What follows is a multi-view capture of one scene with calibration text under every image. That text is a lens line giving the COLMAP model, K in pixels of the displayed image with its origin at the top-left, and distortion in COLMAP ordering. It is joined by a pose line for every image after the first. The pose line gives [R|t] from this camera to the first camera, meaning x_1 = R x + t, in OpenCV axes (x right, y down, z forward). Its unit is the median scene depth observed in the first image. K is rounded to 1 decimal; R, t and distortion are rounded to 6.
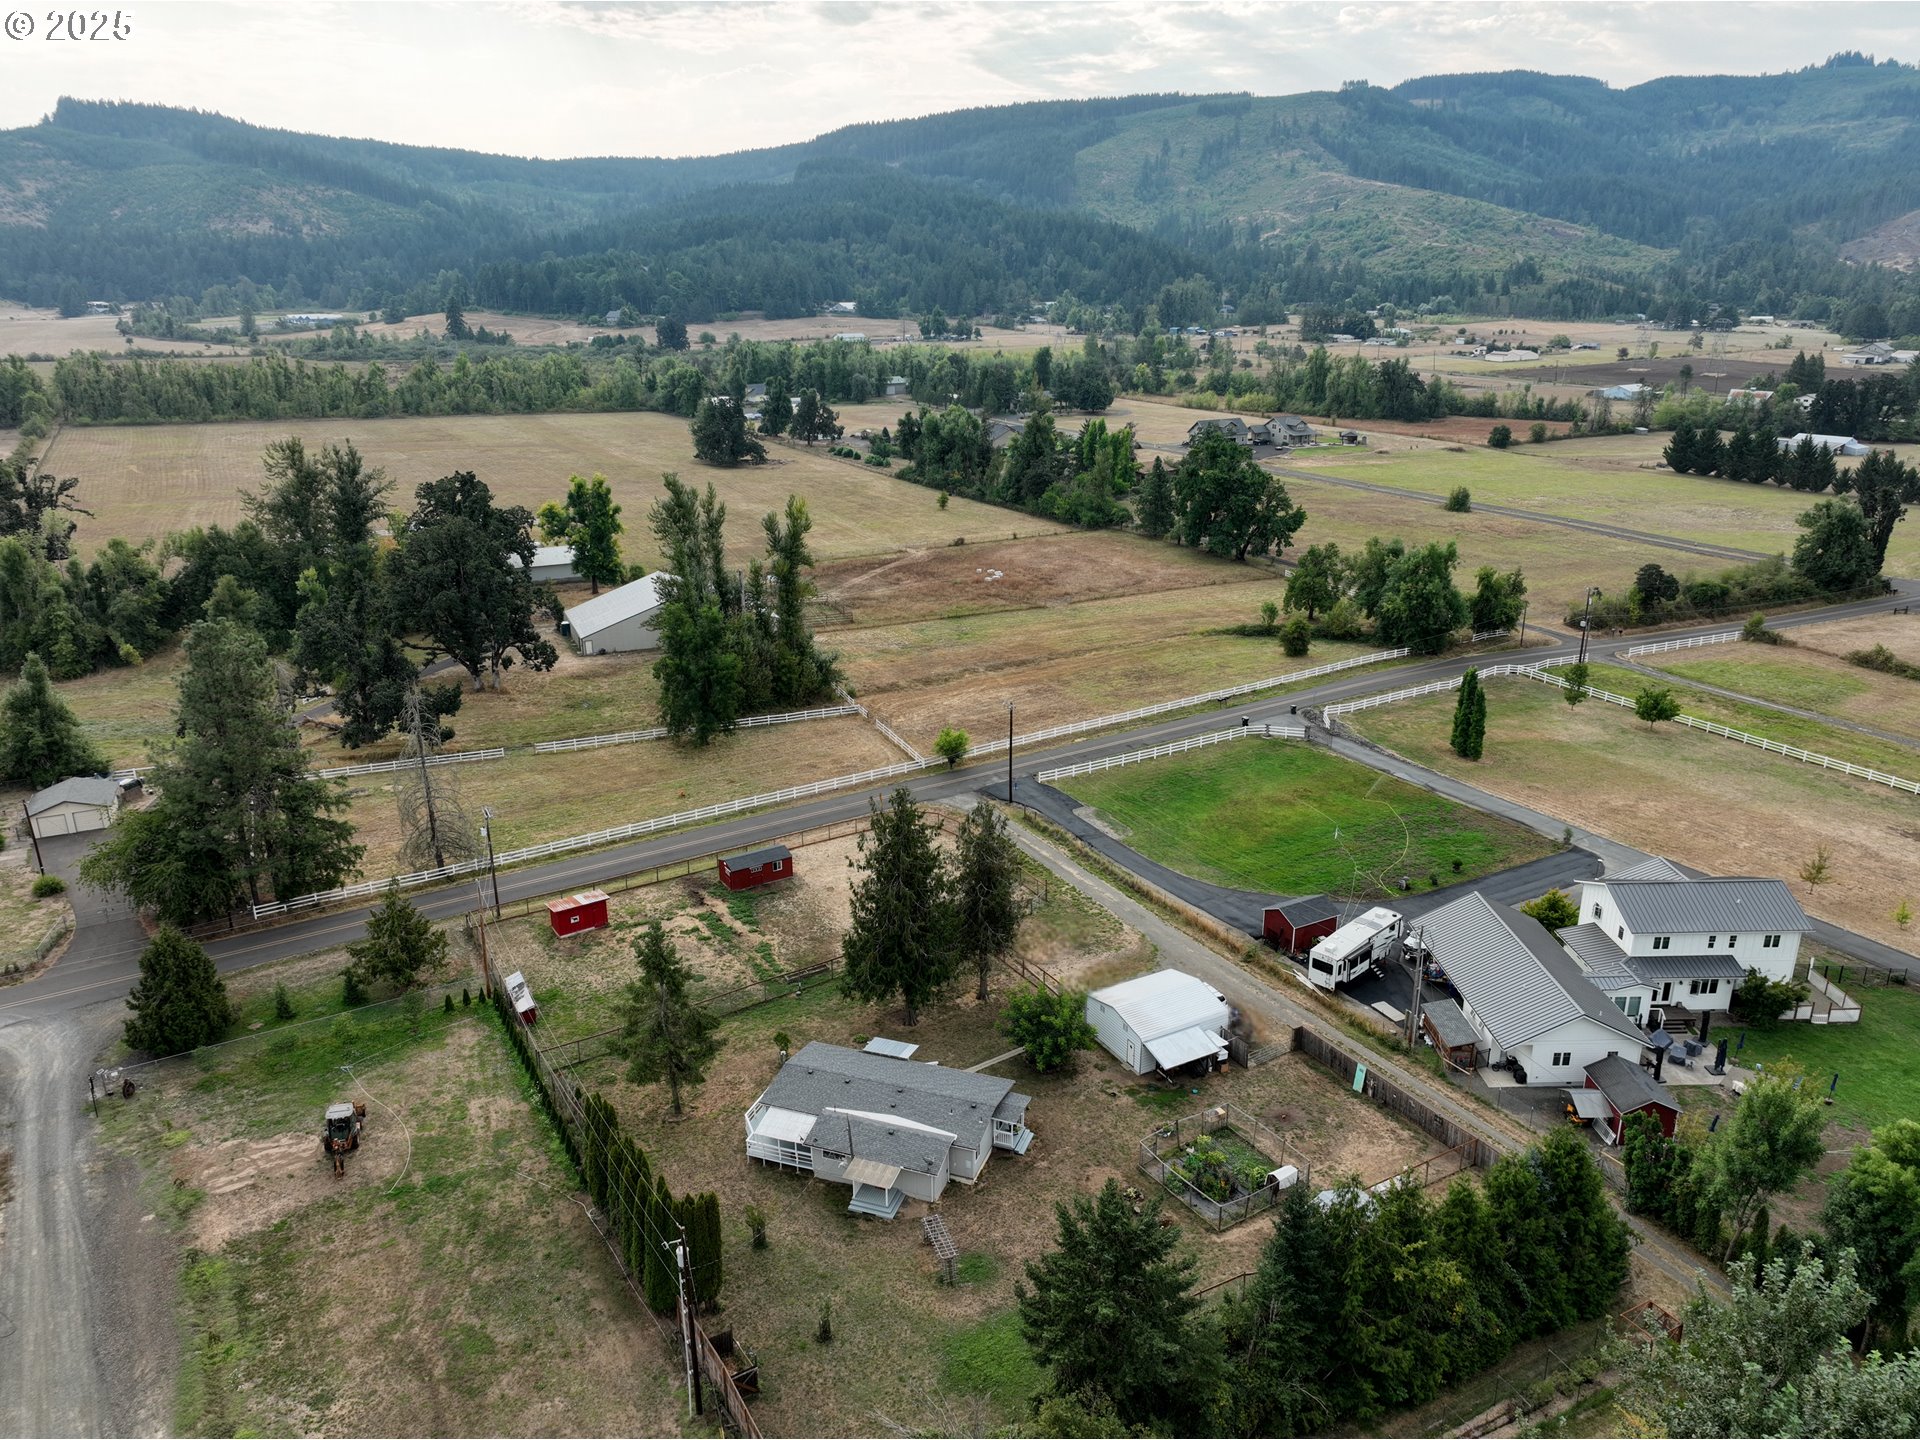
lens RADIAL K [[1407.4, 0, 957.8], [0, 1407.4, 684.7], [0, 0, 1]] dist [-0.003795, 0.032582]
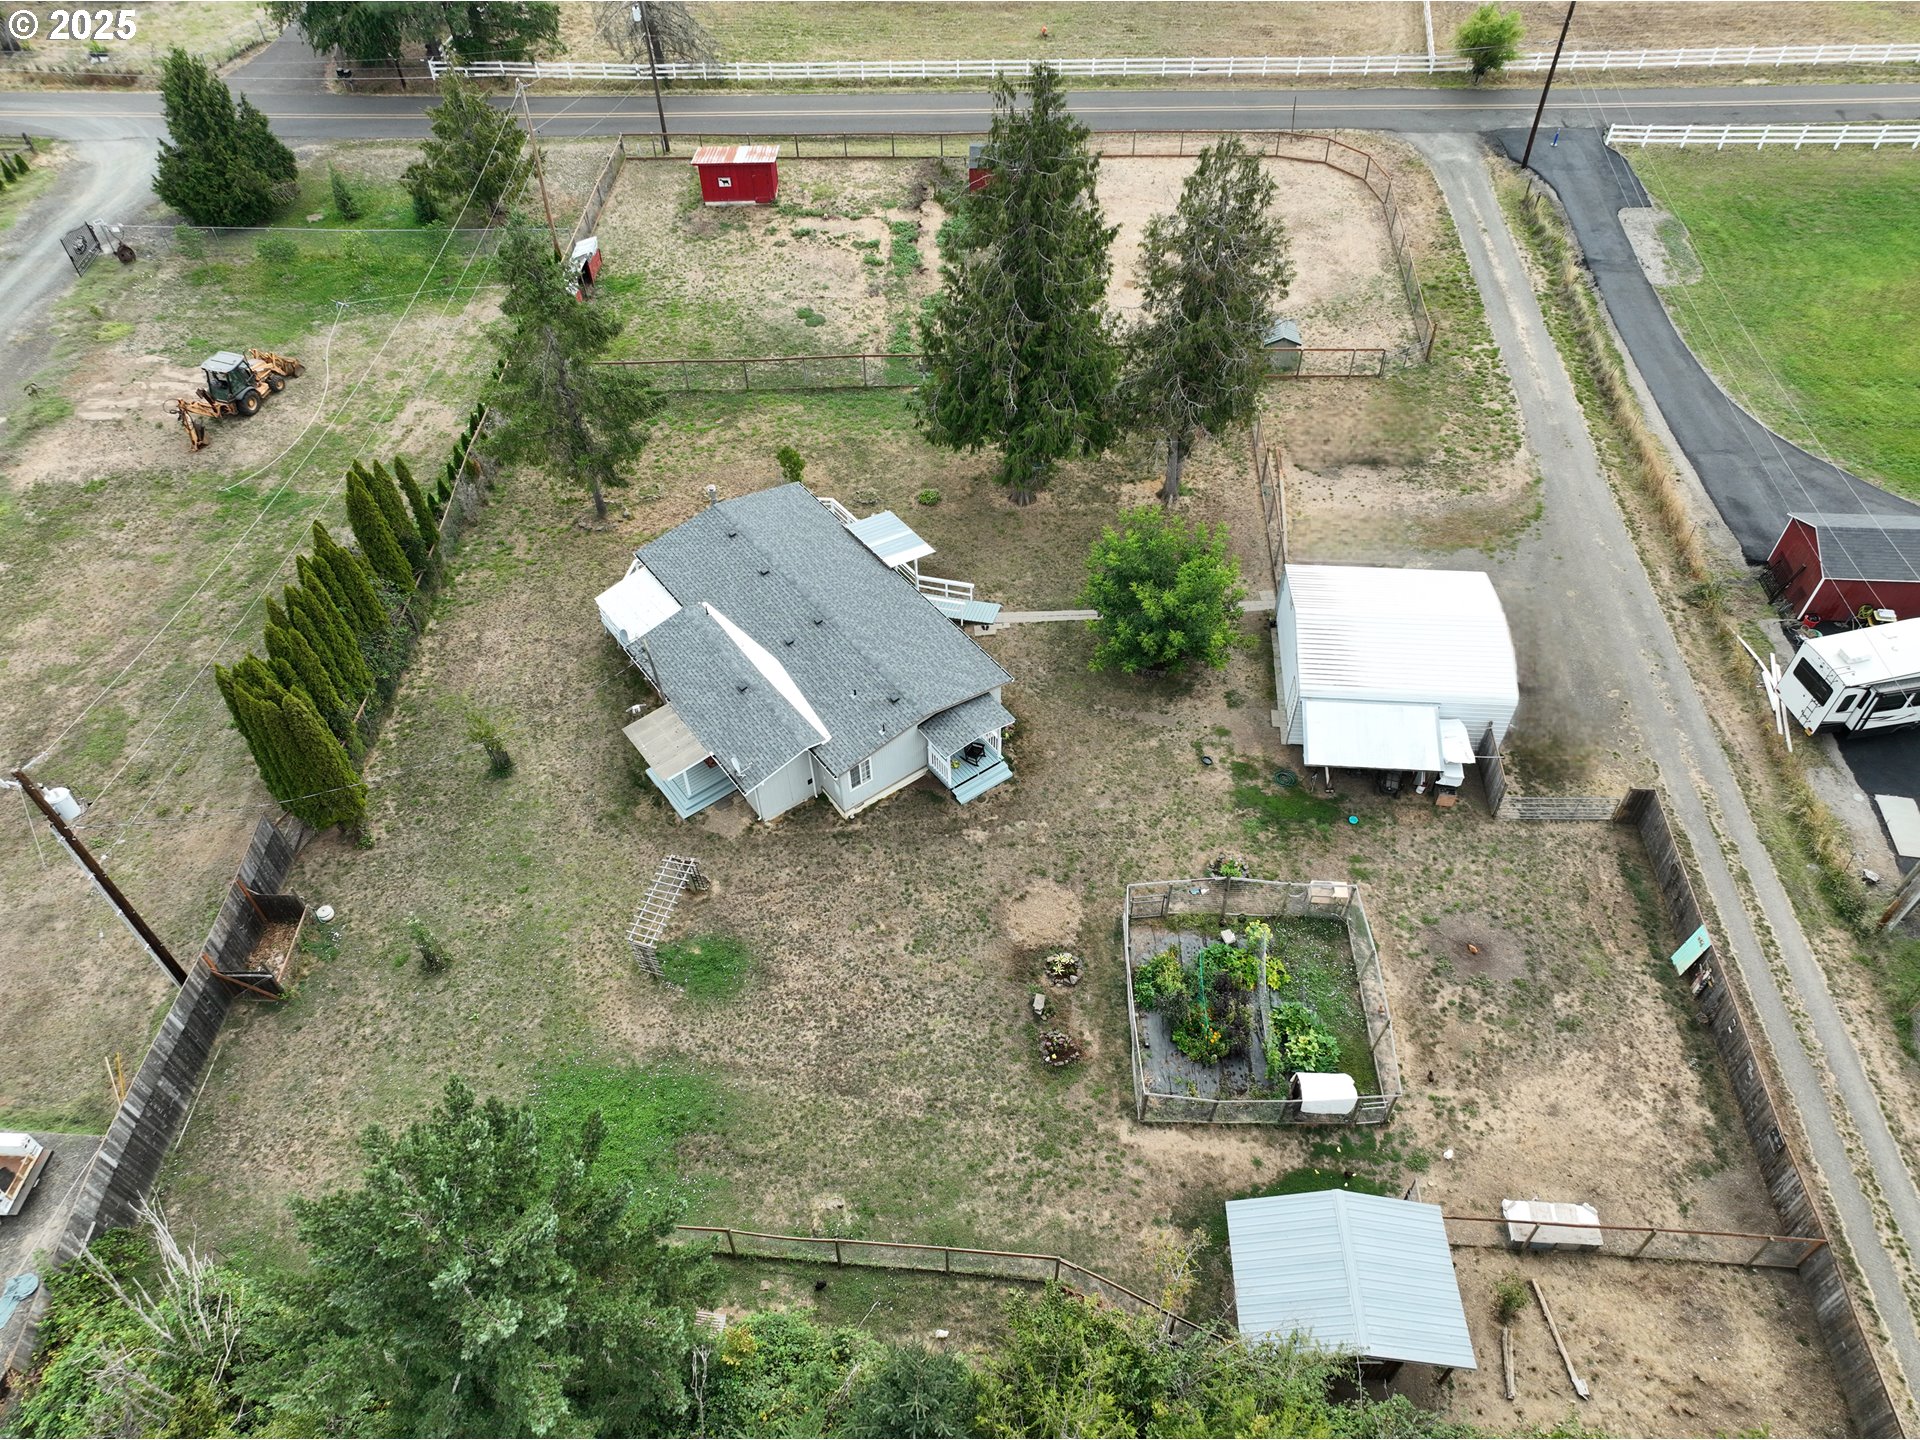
lens RADIAL K [[1407.4, 0, 957.8], [0, 1407.4, 684.7], [0, 0, 1]] dist [-0.003795, 0.032582]
pose [[0.833427, 0.391288, -0.390248, 0.203868], [-0.154983, 0.843320, 0.514579, 0.001944], [0.530453, -0.368382, 0.763488, 0.482721]]
